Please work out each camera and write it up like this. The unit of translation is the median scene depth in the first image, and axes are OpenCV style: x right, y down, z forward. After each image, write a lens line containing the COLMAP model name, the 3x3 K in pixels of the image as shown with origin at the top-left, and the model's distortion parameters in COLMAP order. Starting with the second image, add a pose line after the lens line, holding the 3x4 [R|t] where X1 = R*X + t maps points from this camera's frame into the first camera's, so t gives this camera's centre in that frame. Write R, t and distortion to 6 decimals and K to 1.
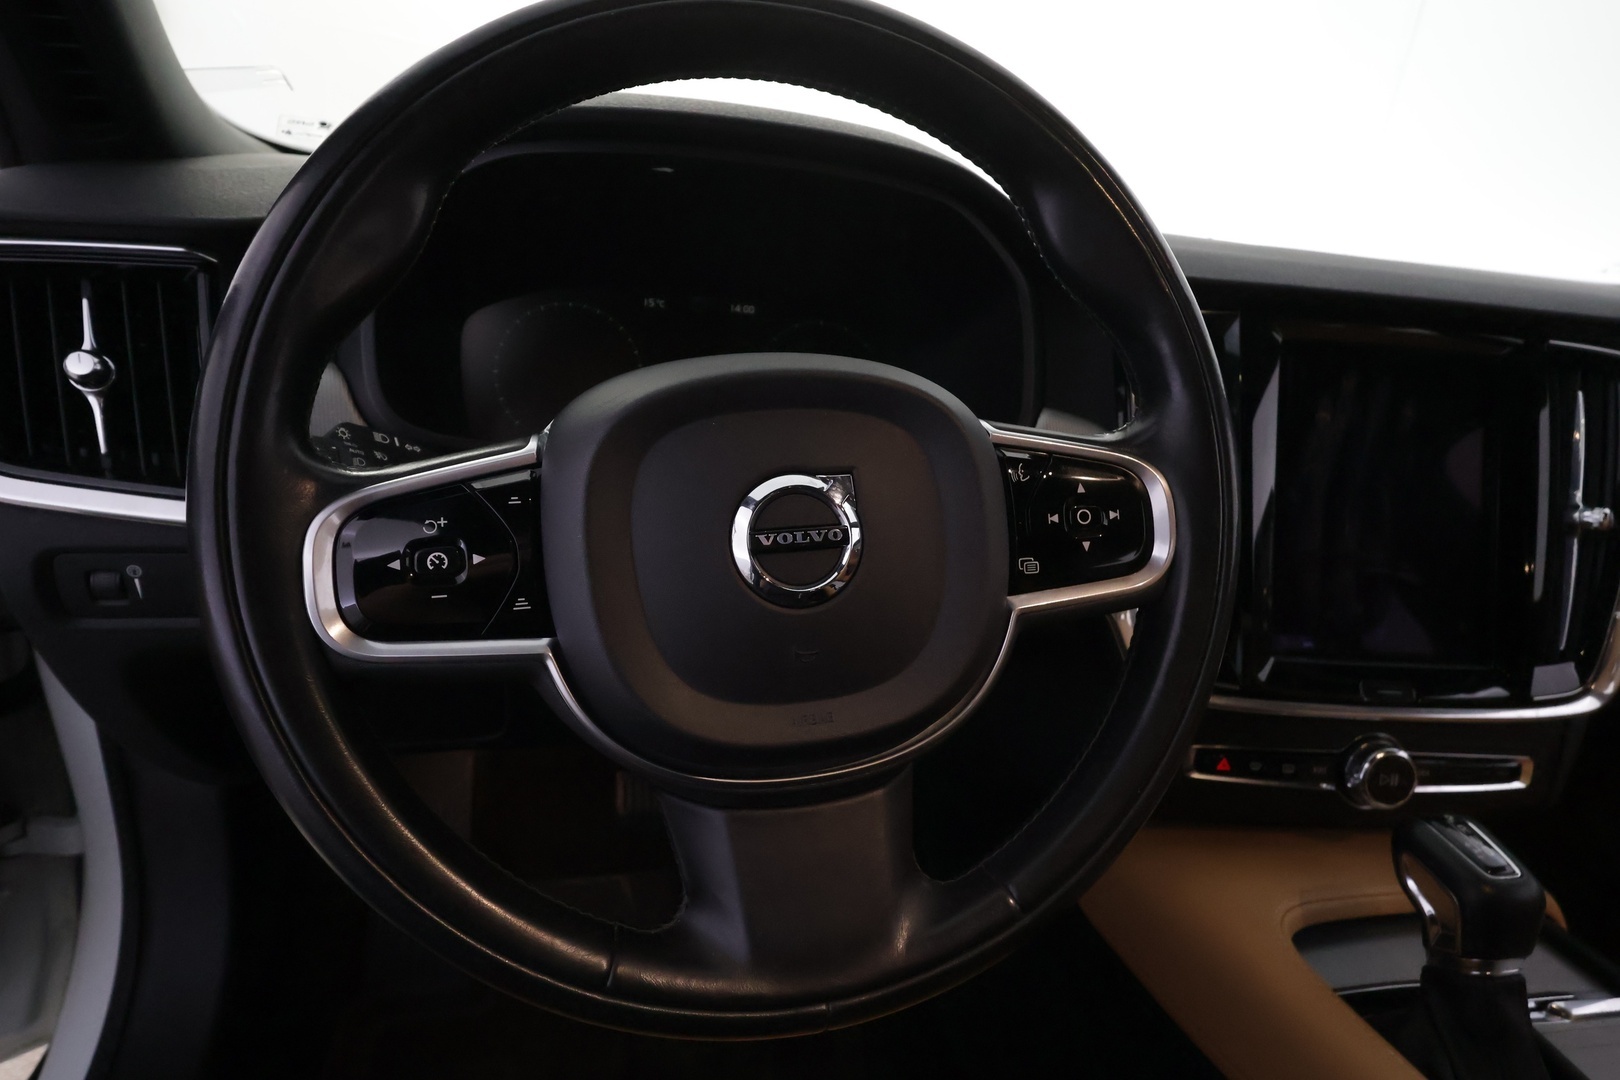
lens RADIAL K [[951.2, 0, 800.6], [0, 951.2, 503.1], [0, 0, 1]] dist [-0.000855, 0.000033]
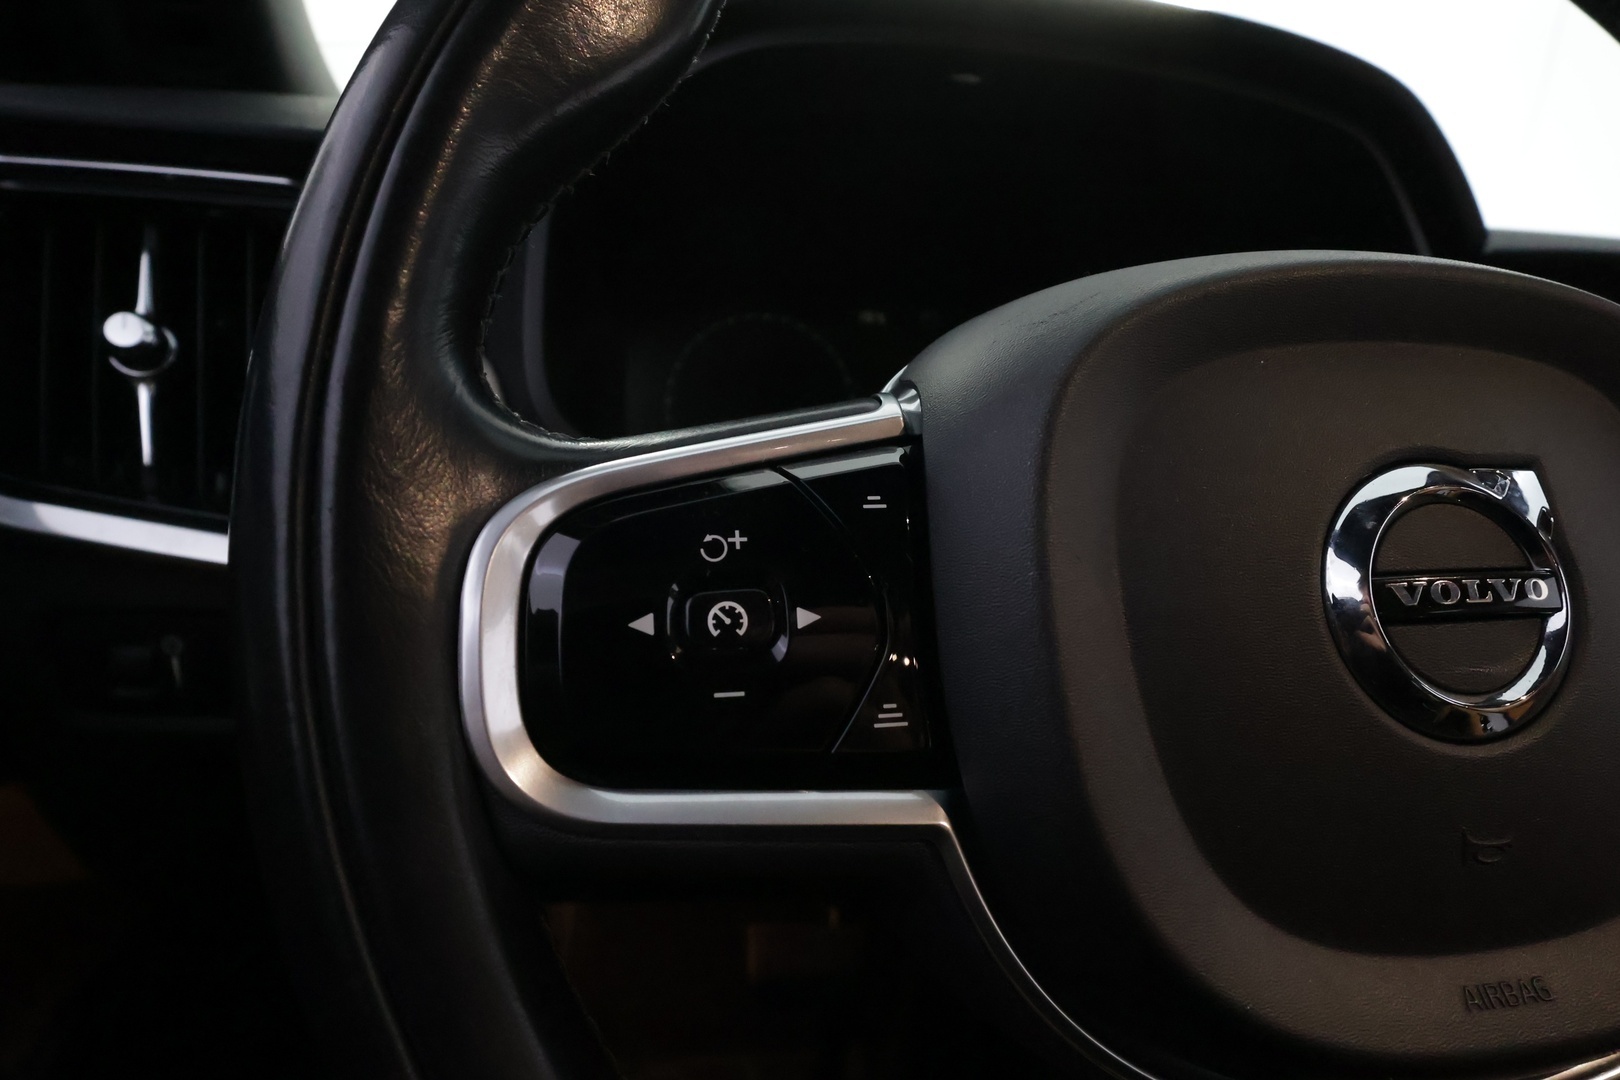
lens RADIAL K [[951.2, 0, 800.6], [0, 951.2, 503.1], [0, 0, 1]] dist [-0.000855, 0.000033]
pose [[0.997122, 0.017047, -0.073878, -0.293958], [-0.025599, 0.992871, -0.116409, 0.054573], [0.071367, 0.117965, 0.990450, 0.491058]]
